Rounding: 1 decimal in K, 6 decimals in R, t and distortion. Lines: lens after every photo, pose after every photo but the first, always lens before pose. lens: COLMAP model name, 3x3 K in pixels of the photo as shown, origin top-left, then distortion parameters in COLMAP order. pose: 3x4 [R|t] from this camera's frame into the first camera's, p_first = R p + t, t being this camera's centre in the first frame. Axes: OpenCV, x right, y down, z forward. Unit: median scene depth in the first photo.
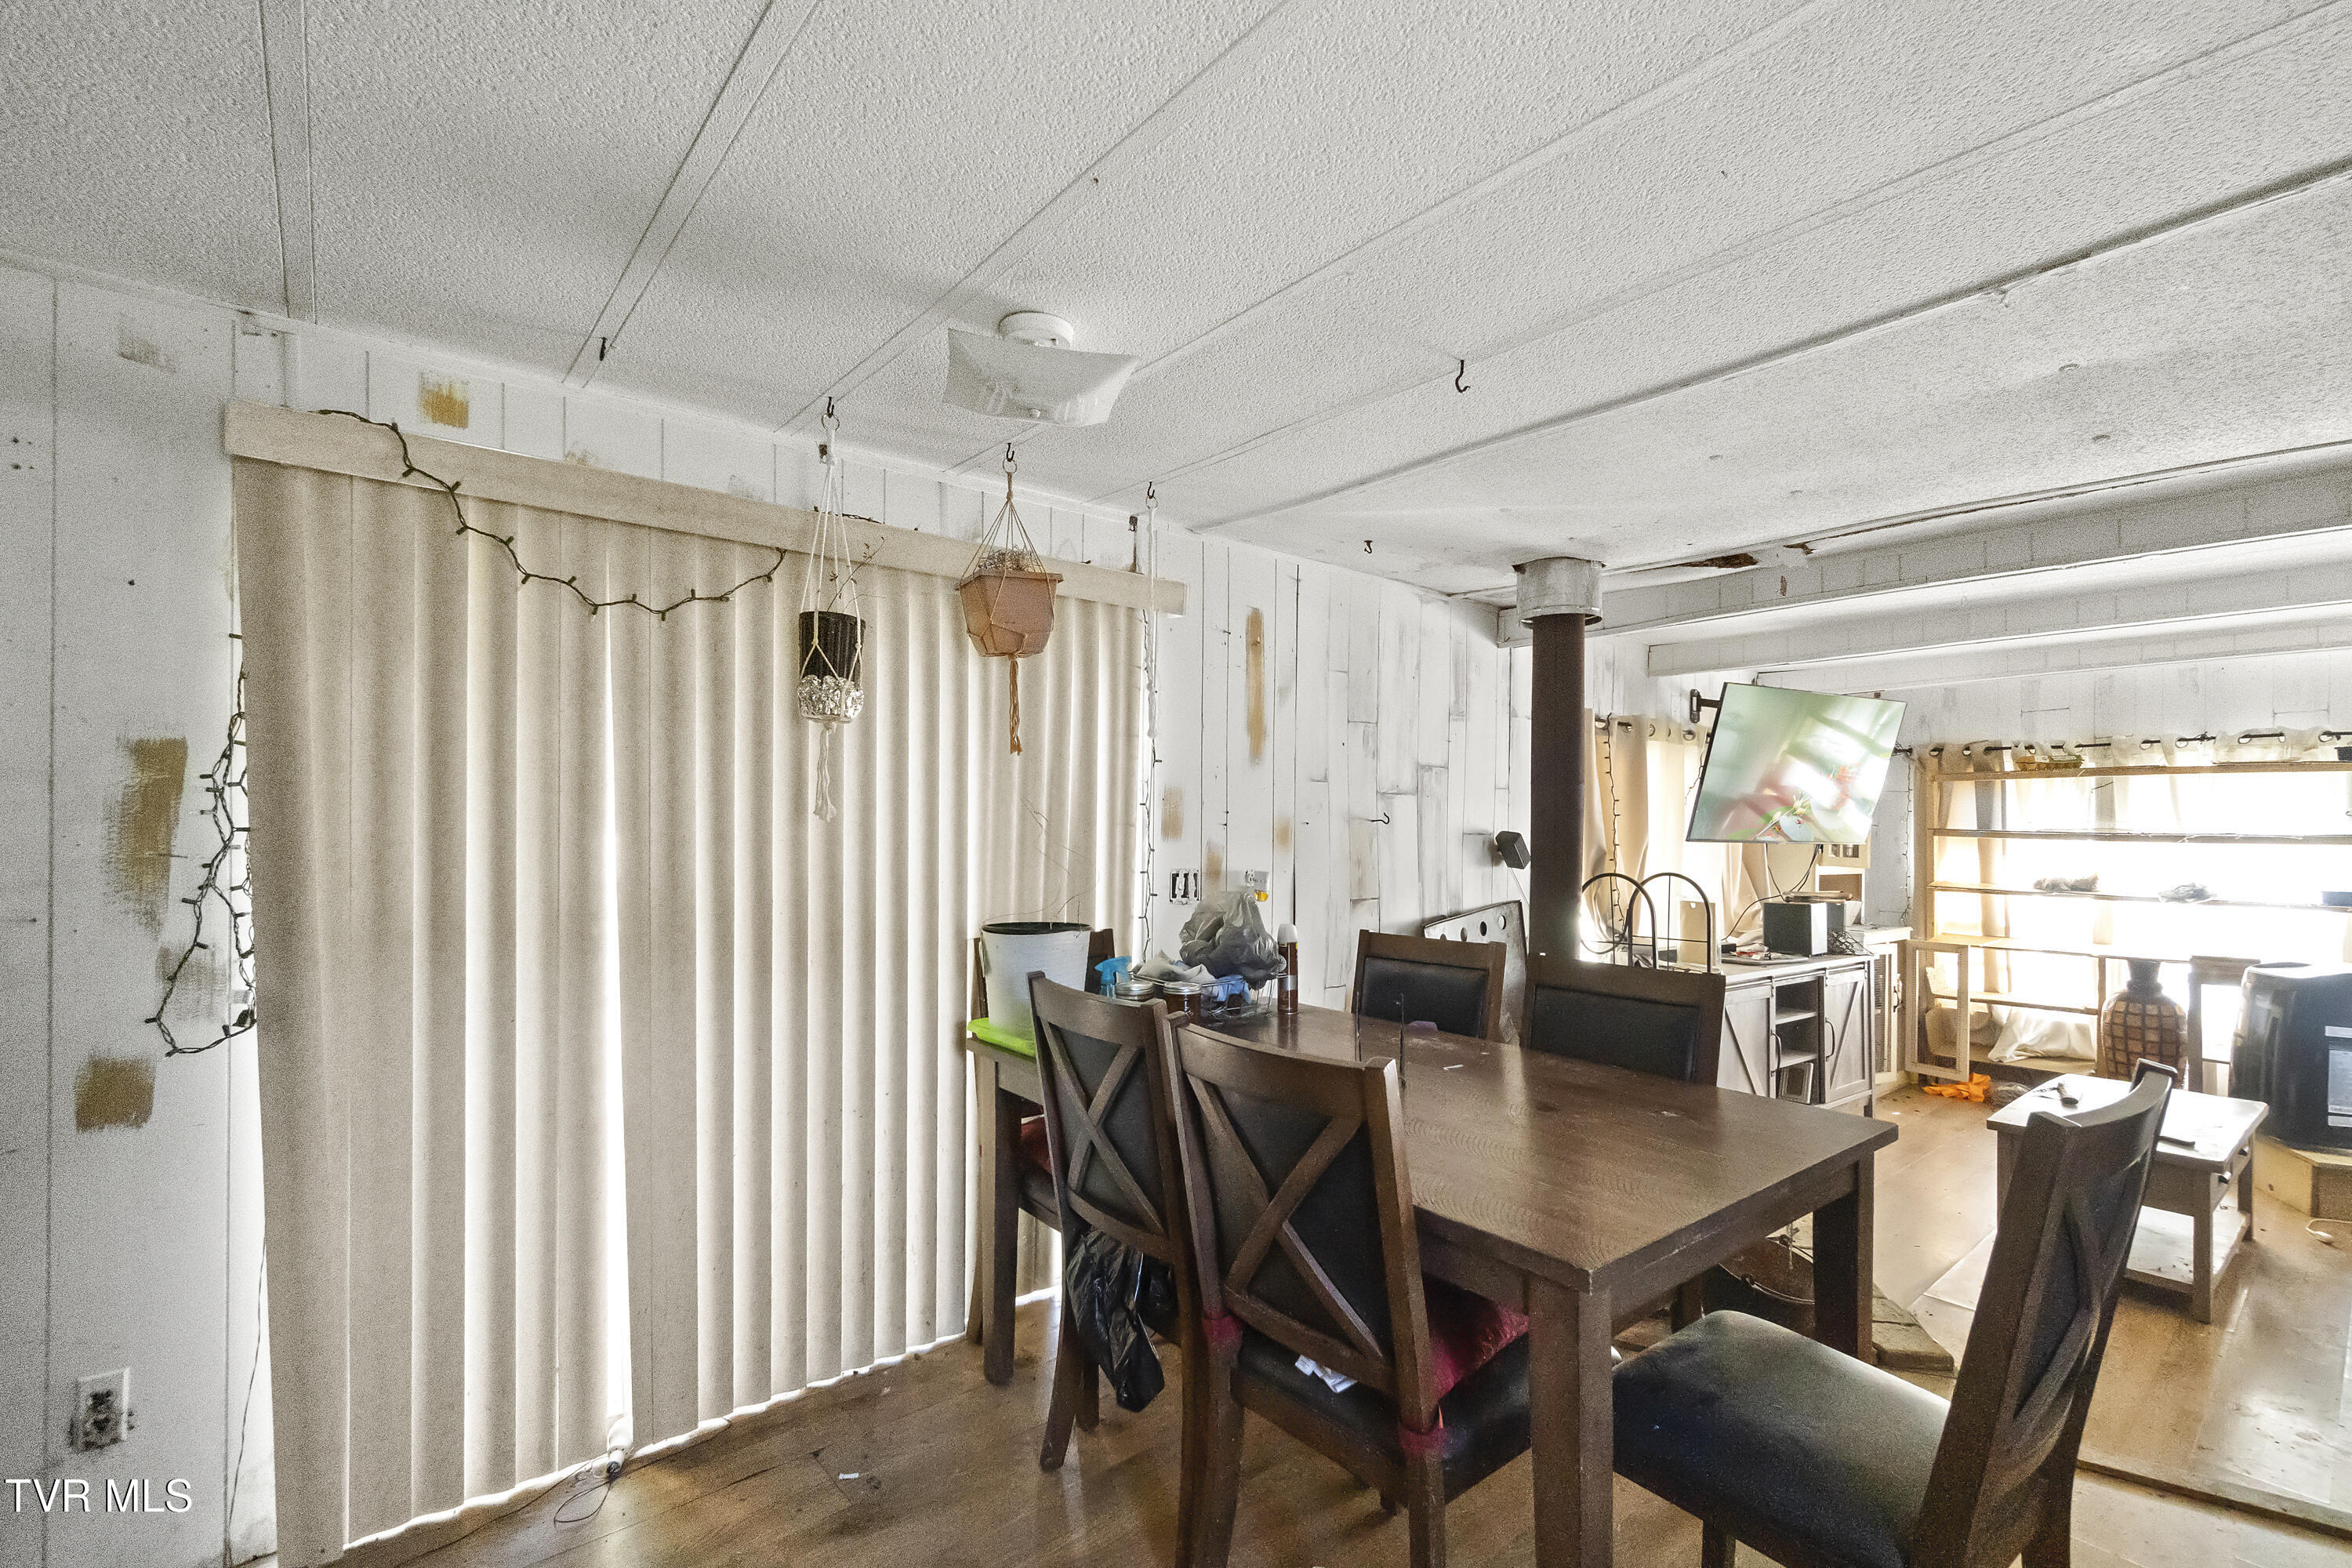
lens RADIAL K [[1025.6, 0, 1154.8], [0, 1025.6, 832.5], [0, 0, 1]] dist [-0.005395, 0.000093]
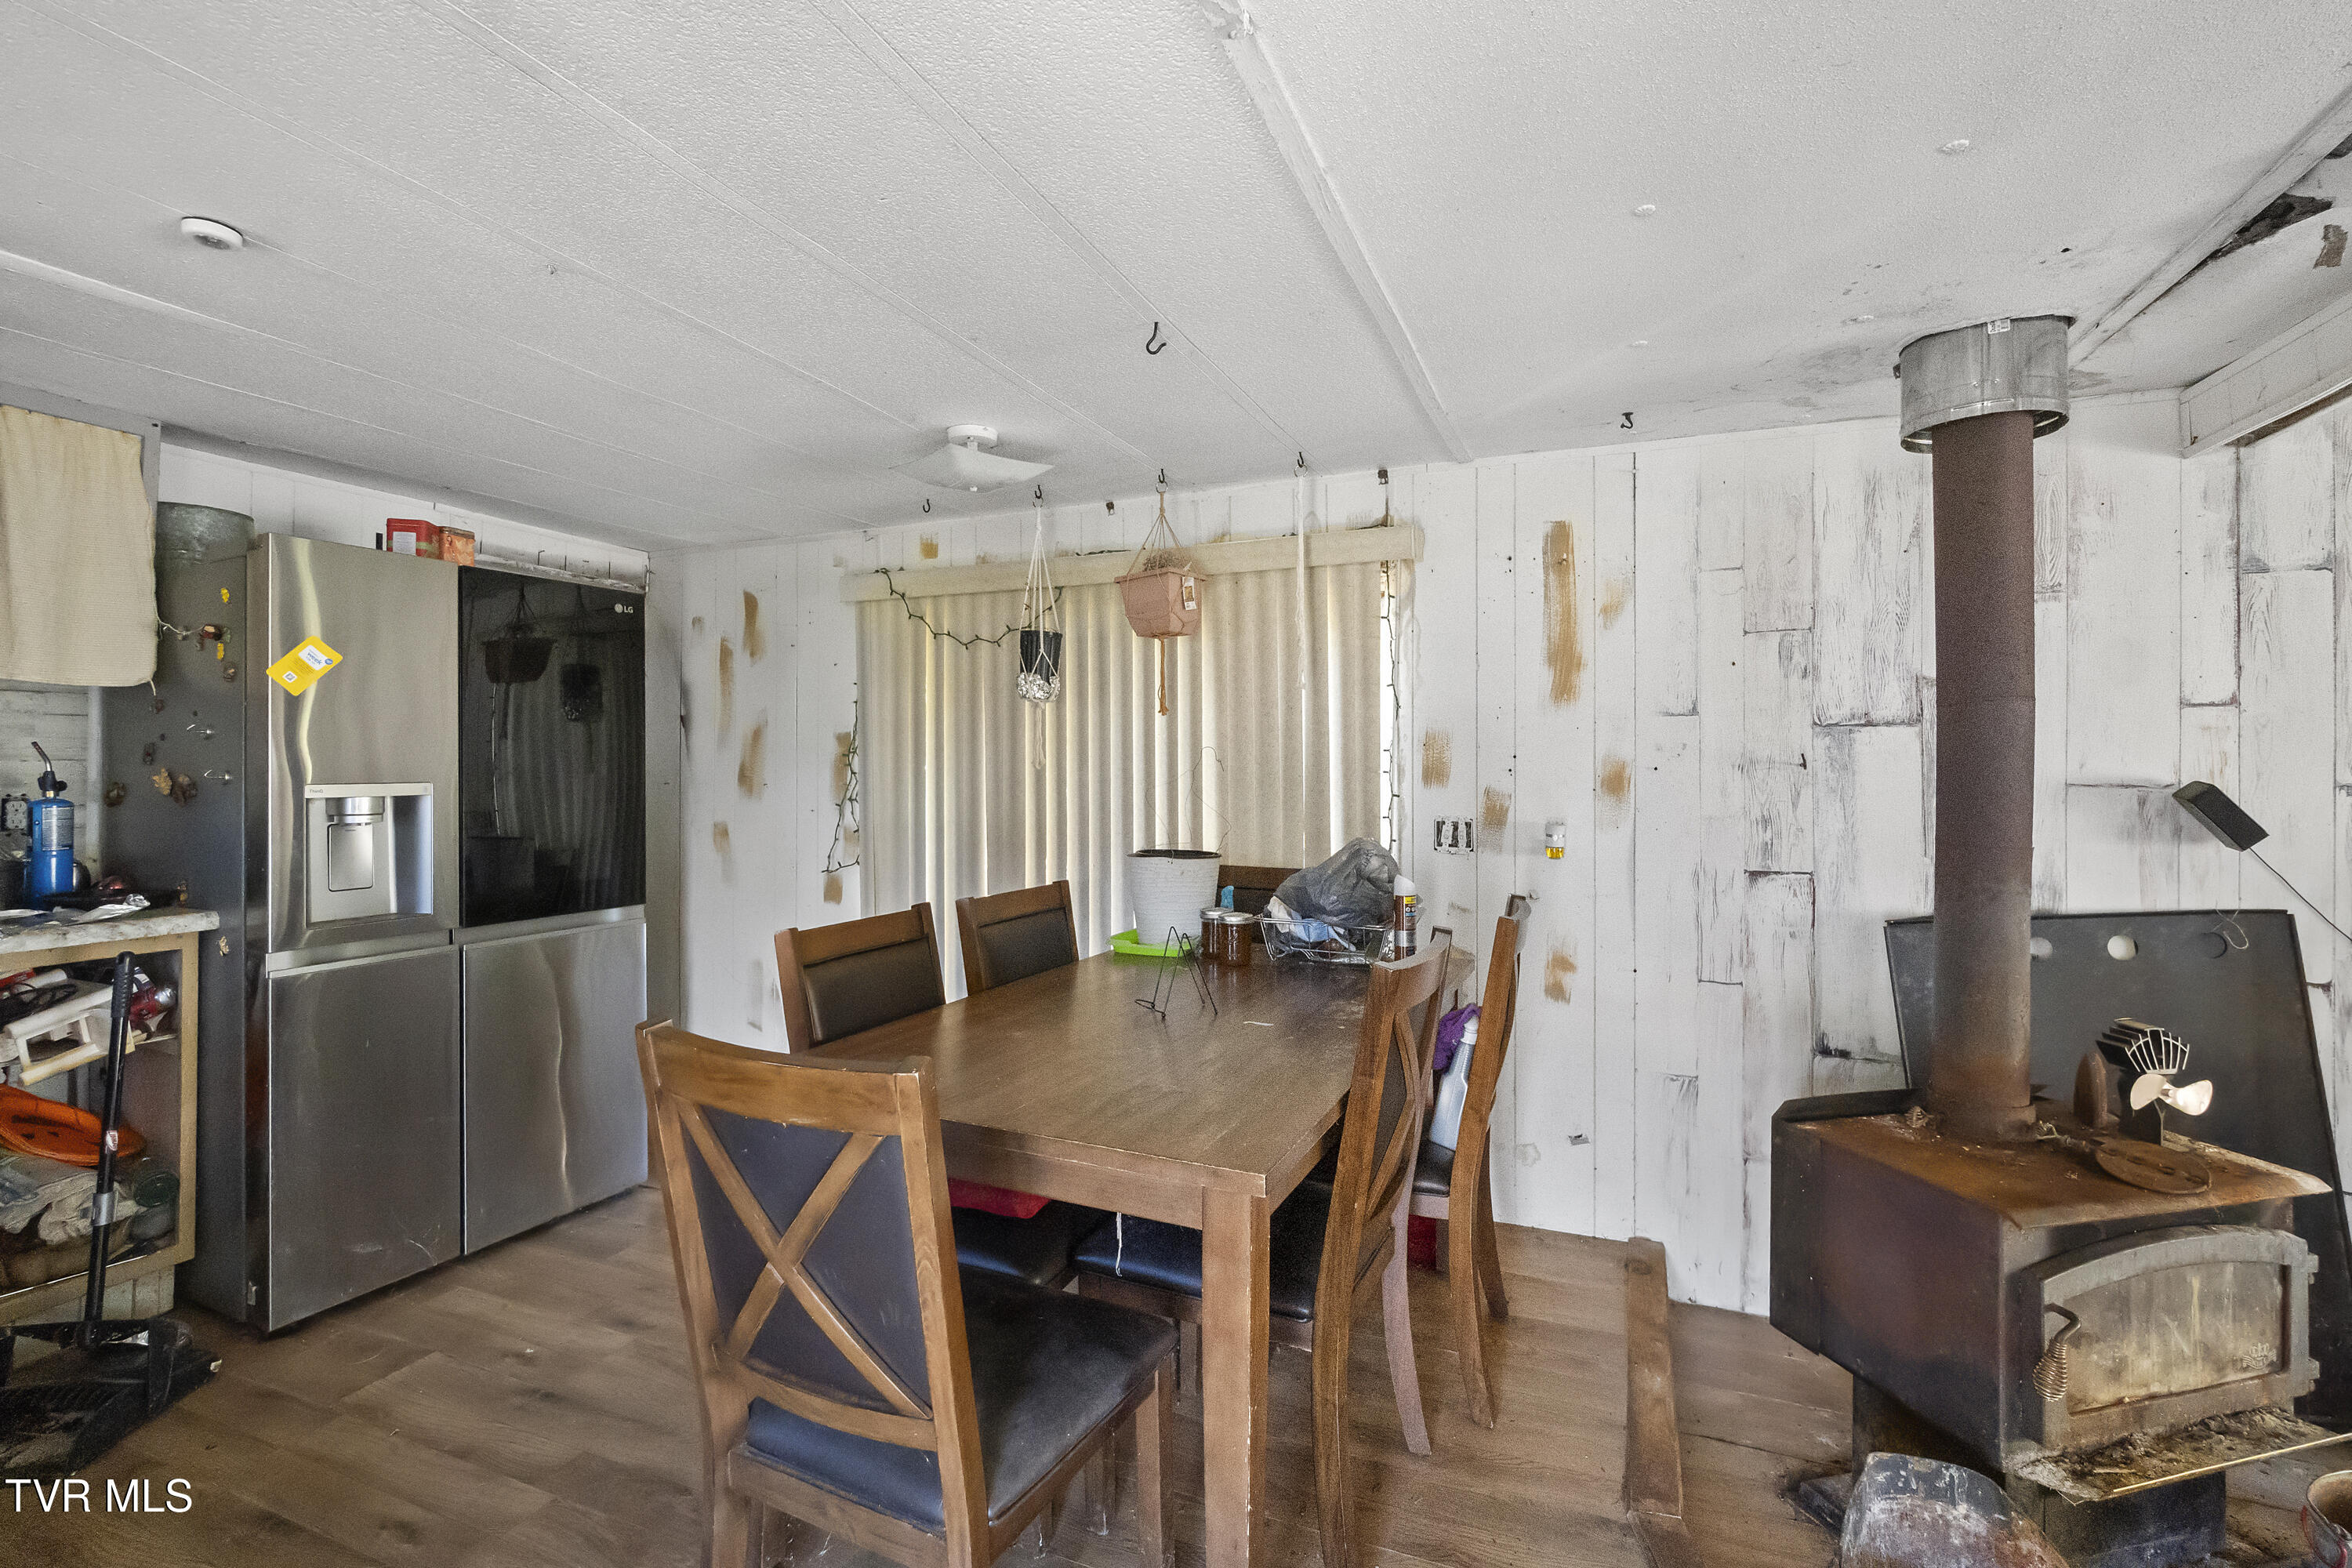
lens RADIAL K [[1025.6, 0, 1181.7], [0, 1025.6, 766.0], [0, 0, 1]] dist [-0.005395, 0.000093]
pose [[0.476619, -0.007428, -0.879078, 0.712160], [-0.009143, 0.999868, -0.013406, 0.003029], [0.879062, 0.014427, 0.476488, 0.307926]]
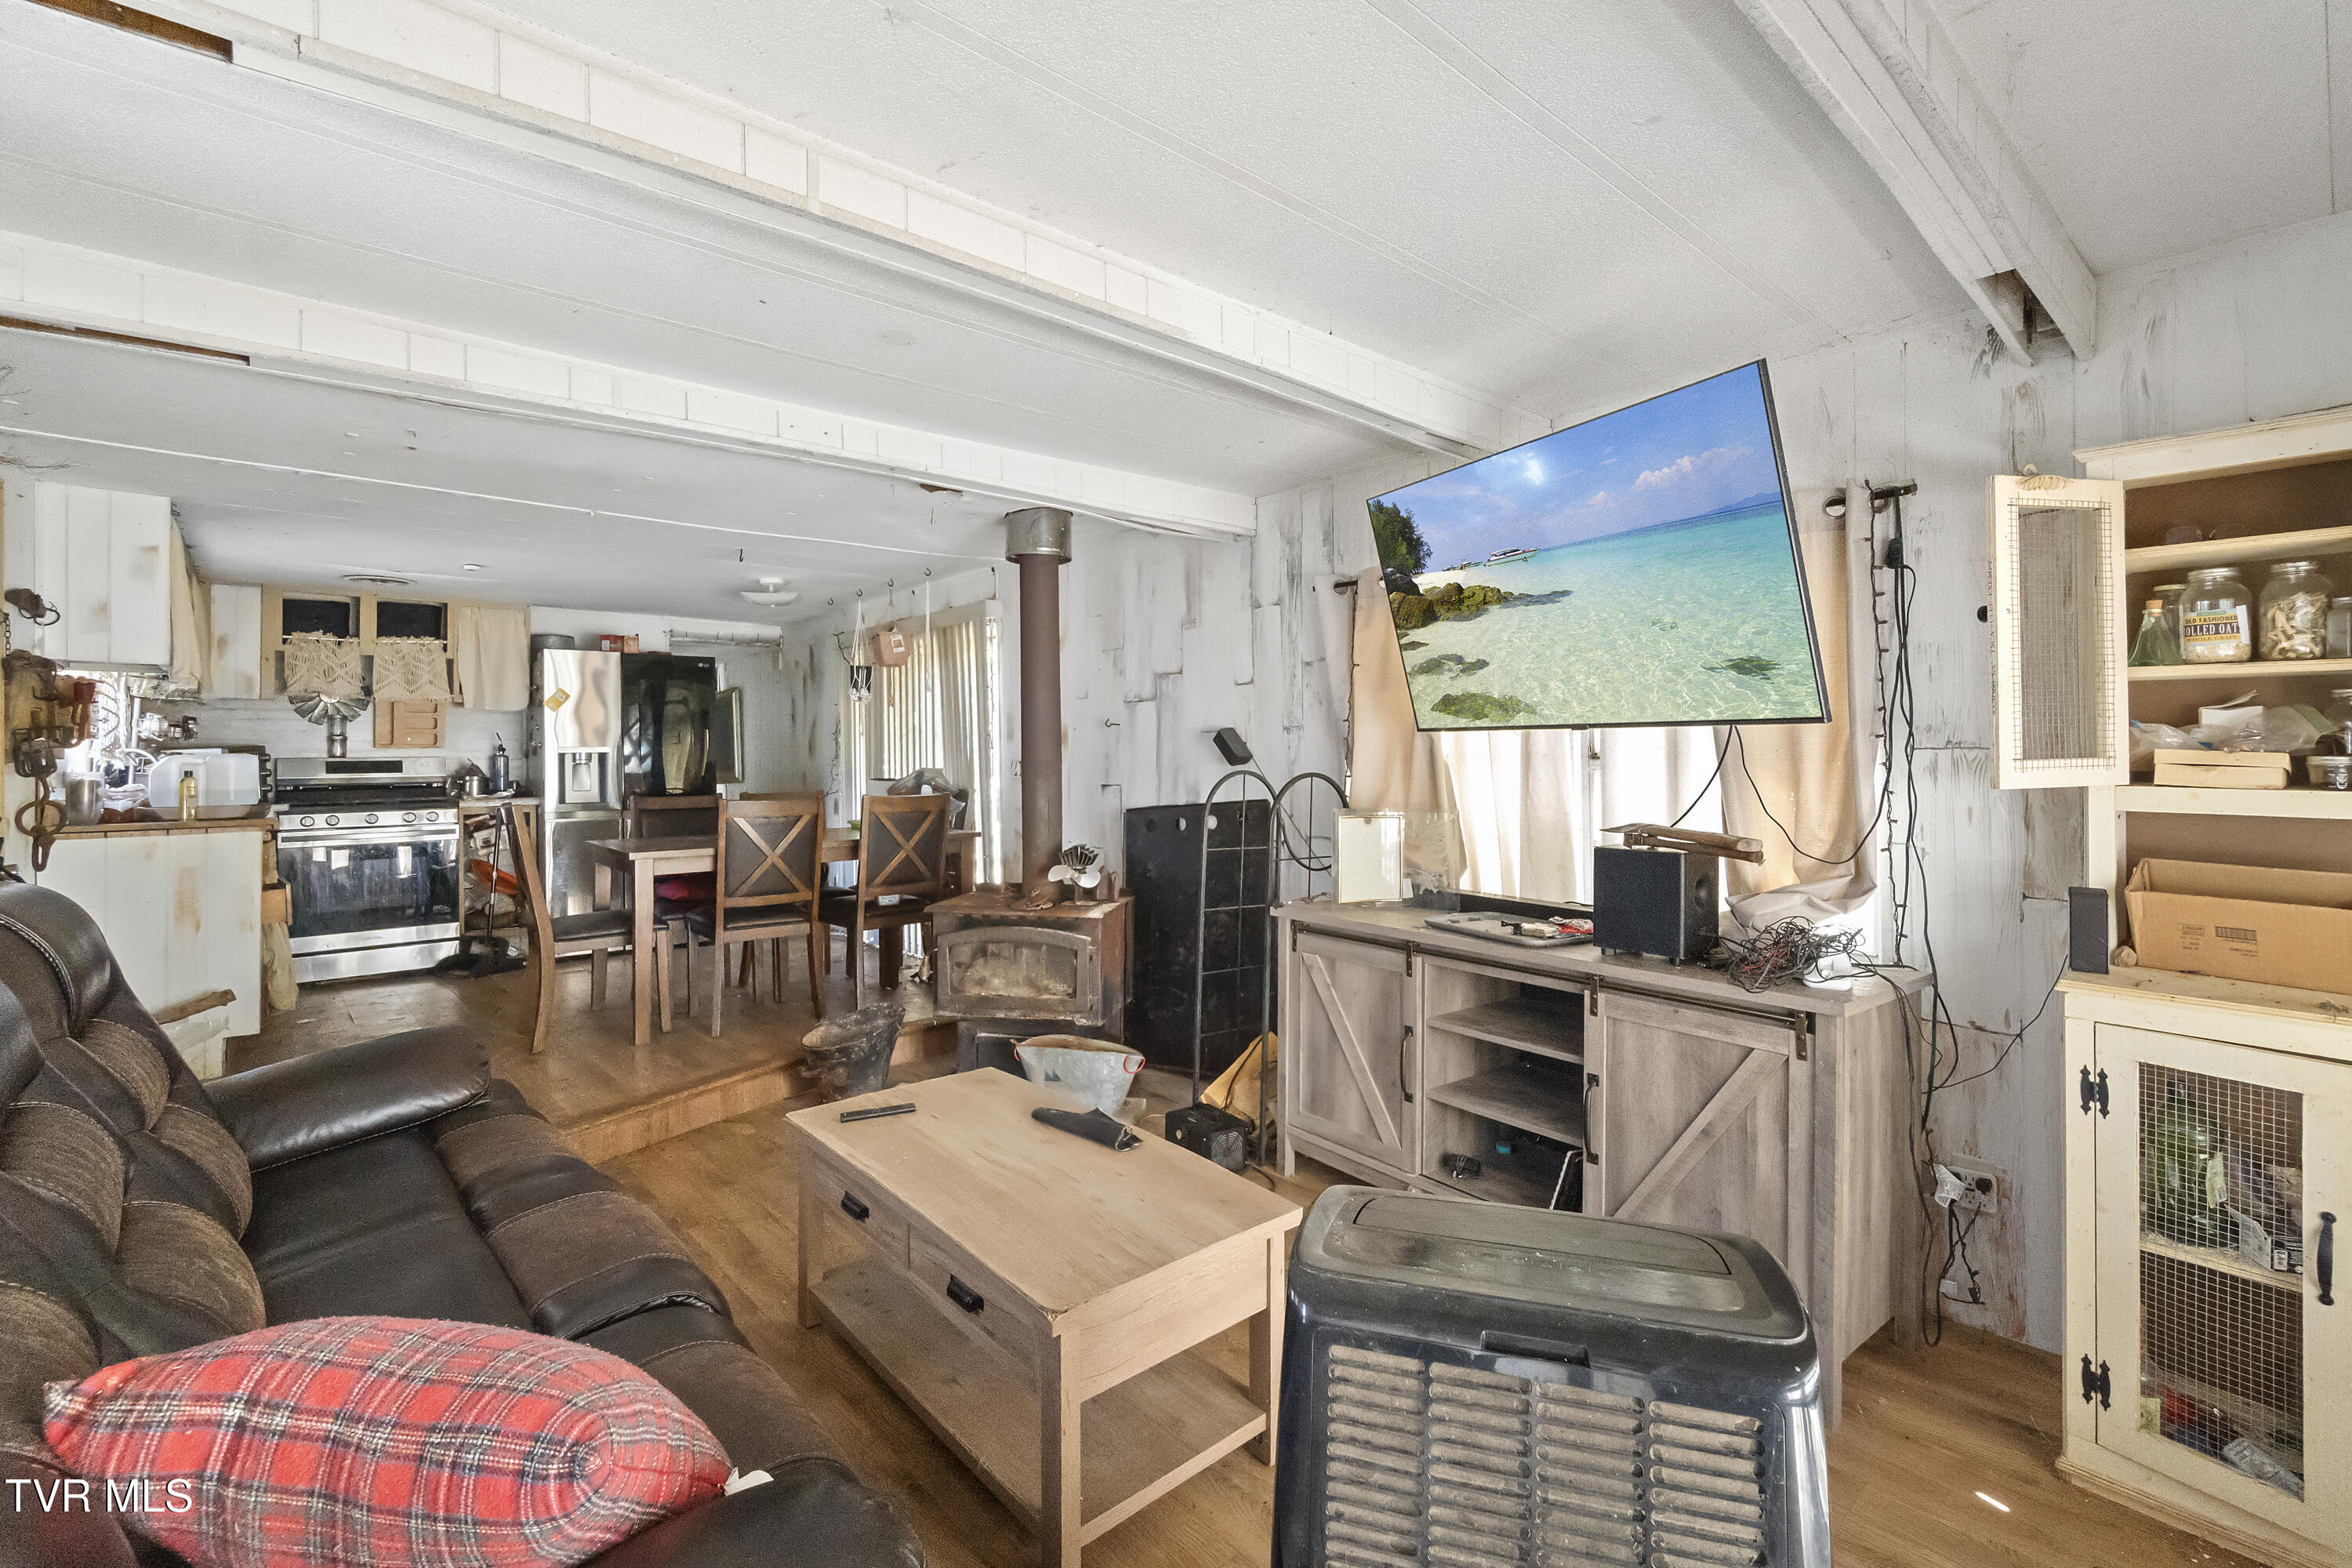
lens RADIAL K [[1025.6, 0, 1149.6], [0, 1025.6, 754.0], [0, 0, 1]] dist [-0.005395, 0.000093]
pose [[0.035170, -0.007360, -0.999354, 1.672813], [0.001645, 0.999972, -0.007306, 0.038688], [0.999380, -0.001387, 0.035181, 1.110351]]
